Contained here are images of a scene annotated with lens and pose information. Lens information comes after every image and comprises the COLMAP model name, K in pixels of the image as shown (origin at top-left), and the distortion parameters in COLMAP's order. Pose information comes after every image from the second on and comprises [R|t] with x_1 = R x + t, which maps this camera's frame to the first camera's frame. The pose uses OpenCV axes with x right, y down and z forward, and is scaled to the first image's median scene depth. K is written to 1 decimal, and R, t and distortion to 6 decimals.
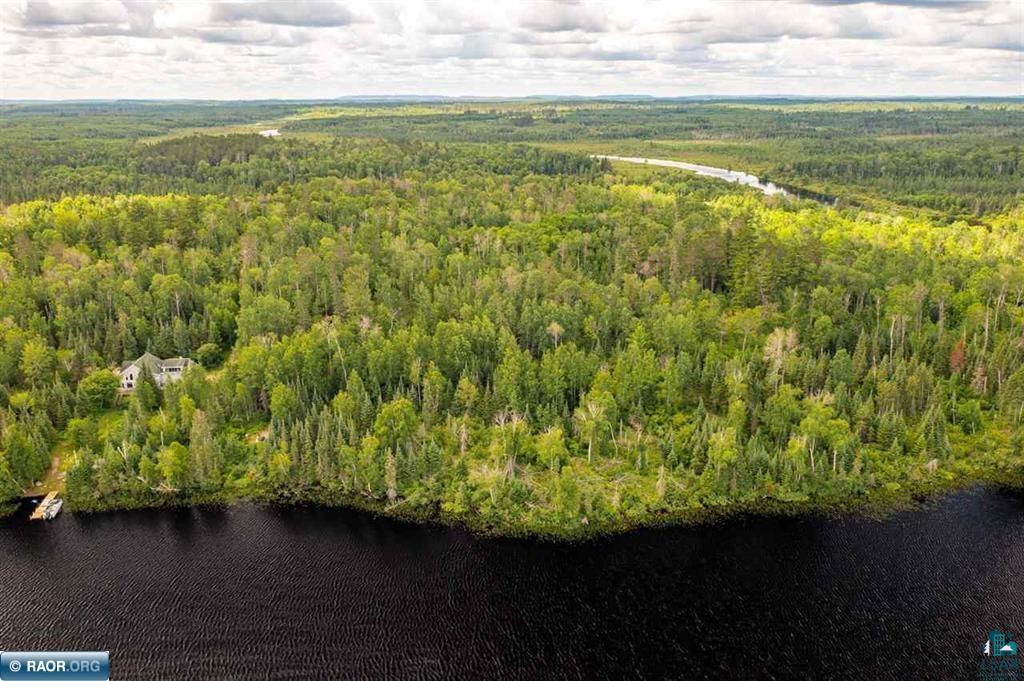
lens RADIAL K [[810.0, 0, 512.0], [0, 810.0, 340.5], [0, 0, 1]] dist [-0.043519, 0.031184]
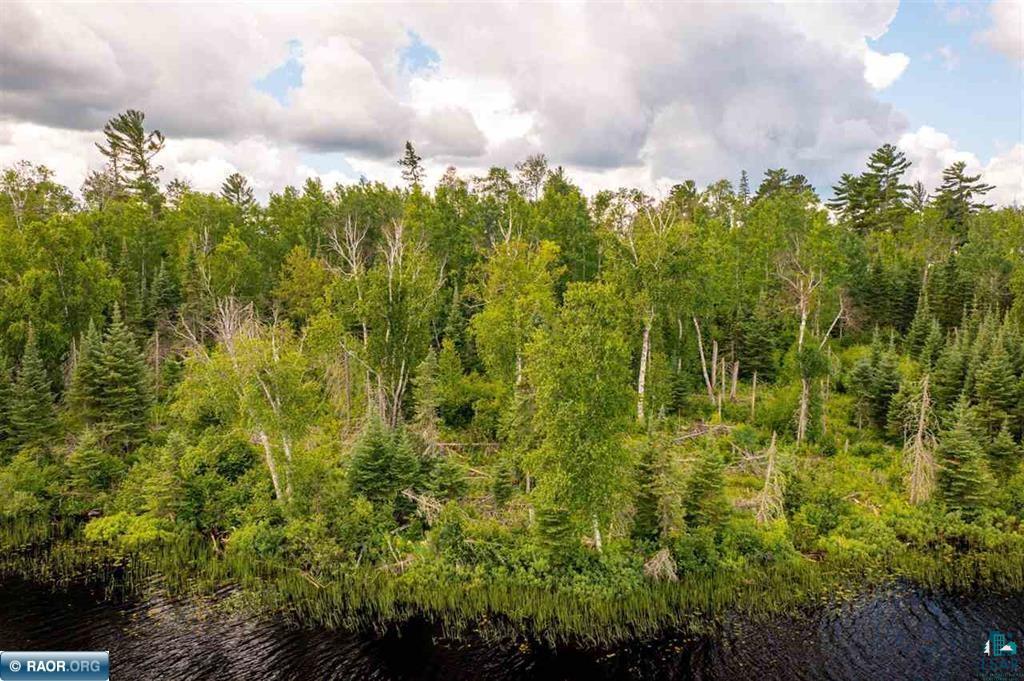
lens RADIAL K [[810.0, 0, 512.0], [0, 810.0, 340.5], [0, 0, 1]] dist [-0.043519, 0.031184]
pose [[0.999787, 0.011605, 0.017054, 0.043848], [-0.007201, 0.971072, -0.238680, 0.214527], [-0.019330, 0.238506, 0.970949, 0.762558]]
